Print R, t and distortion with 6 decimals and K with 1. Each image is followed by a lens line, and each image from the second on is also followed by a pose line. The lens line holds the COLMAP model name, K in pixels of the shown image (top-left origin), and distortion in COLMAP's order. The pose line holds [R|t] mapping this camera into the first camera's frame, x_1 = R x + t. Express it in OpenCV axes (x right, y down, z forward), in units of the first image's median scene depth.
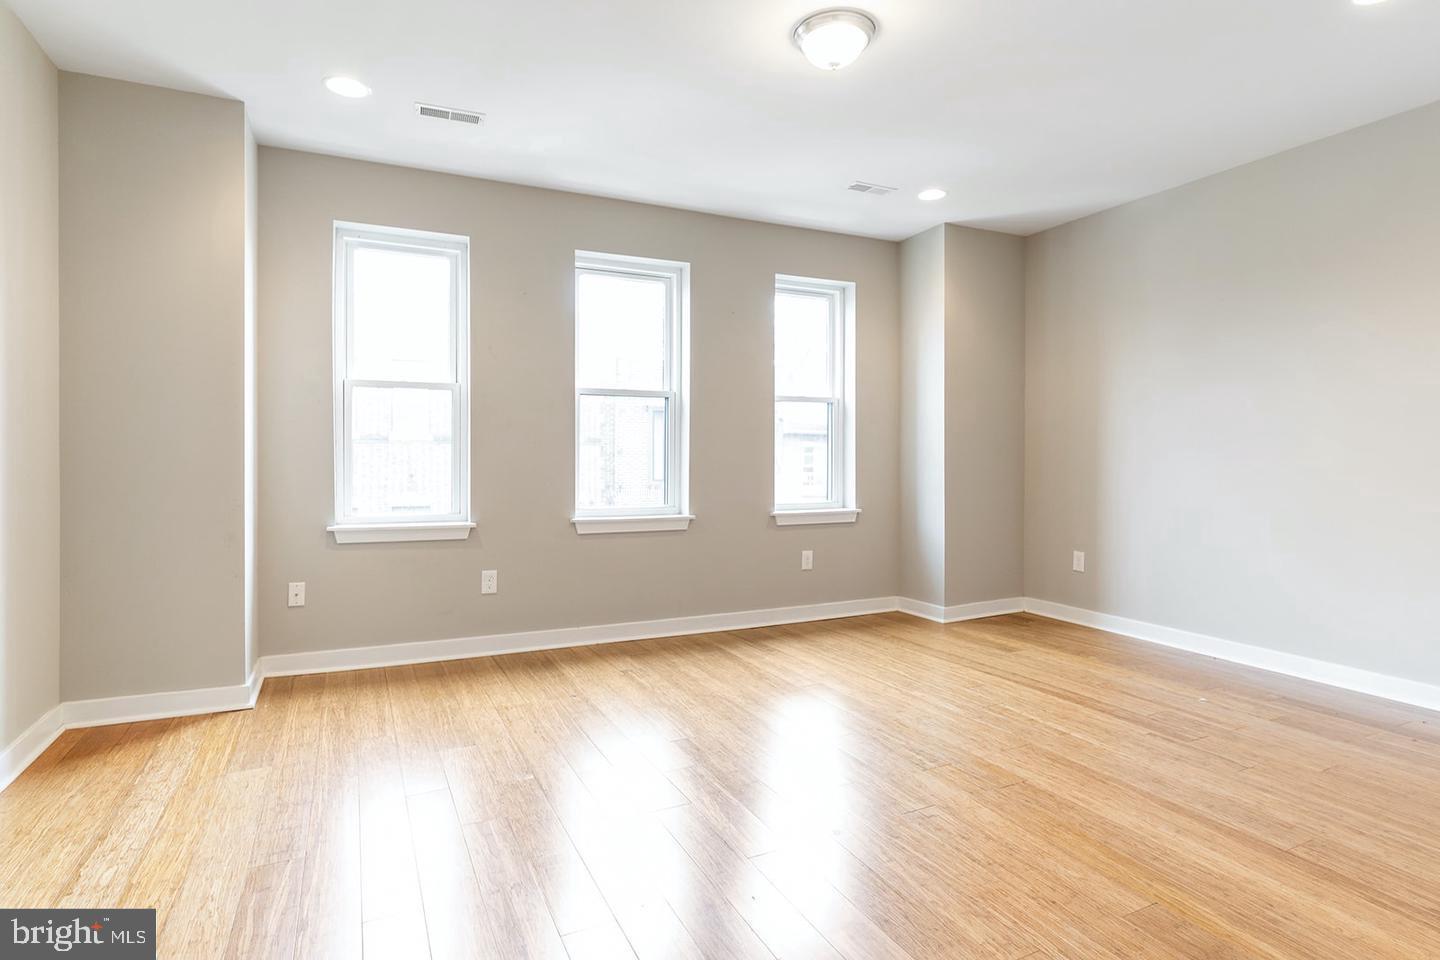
lens RADIAL K [[742.3, 0, 719.6], [0, 742.3, 457.6], [0, 0, 1]] dist [-0.006855, 0.004300]
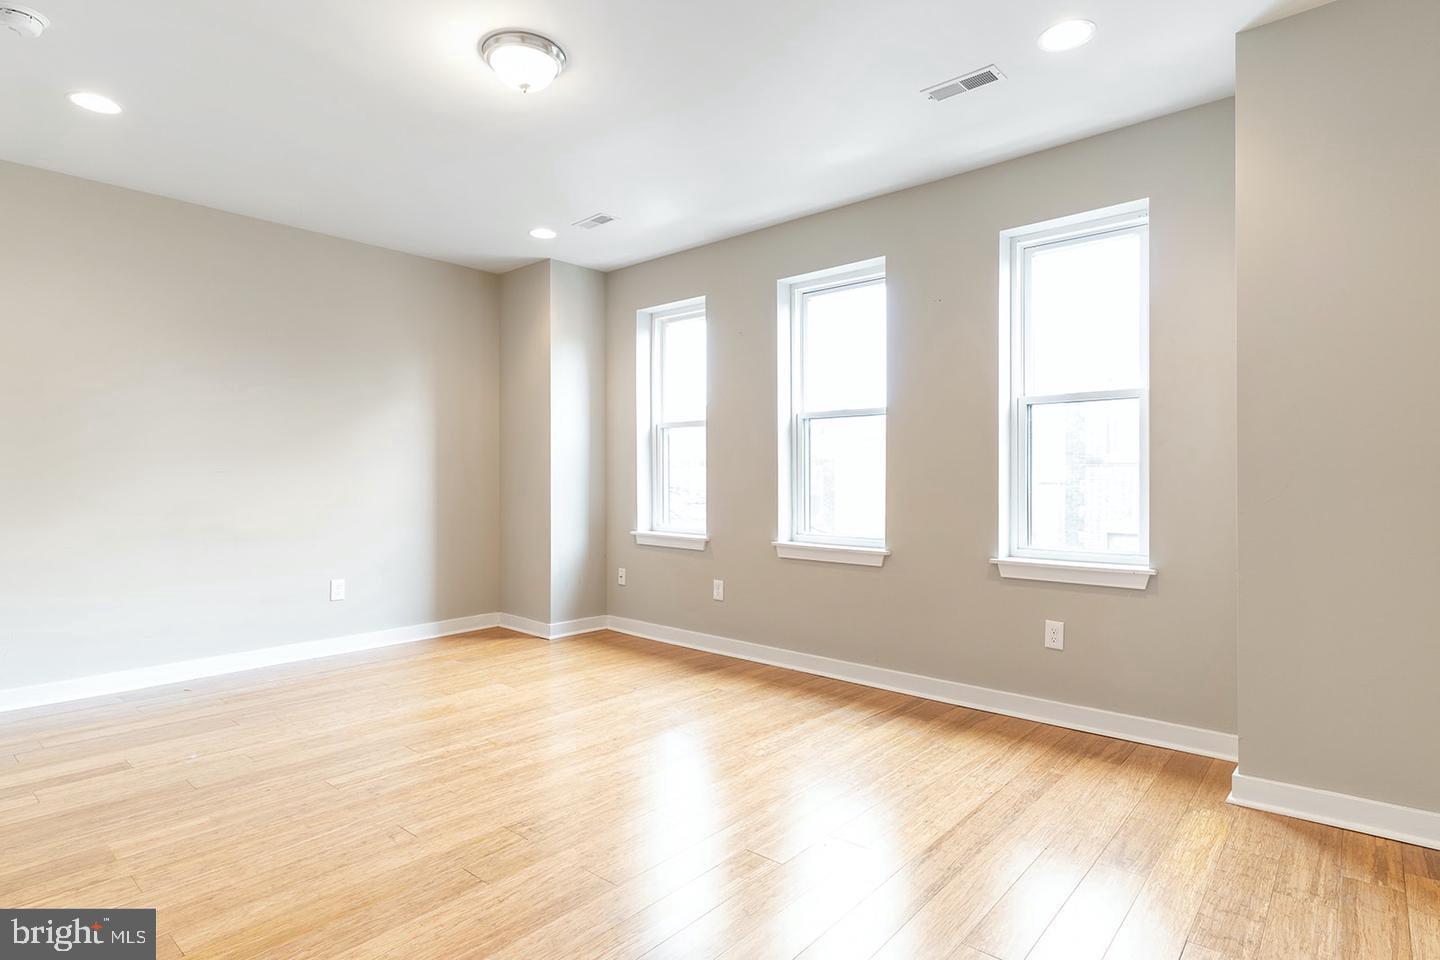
lens RADIAL K [[742.3, 0, 718.5], [0, 742.3, 480.7], [0, 0, 1]] dist [-0.006855, 0.004300]
pose [[0.393594, 0.000617, -0.919284, 0.806487], [-0.004929, 0.999987, -0.001439, -0.000180], [0.919271, 0.005097, 0.393592, 0.588338]]
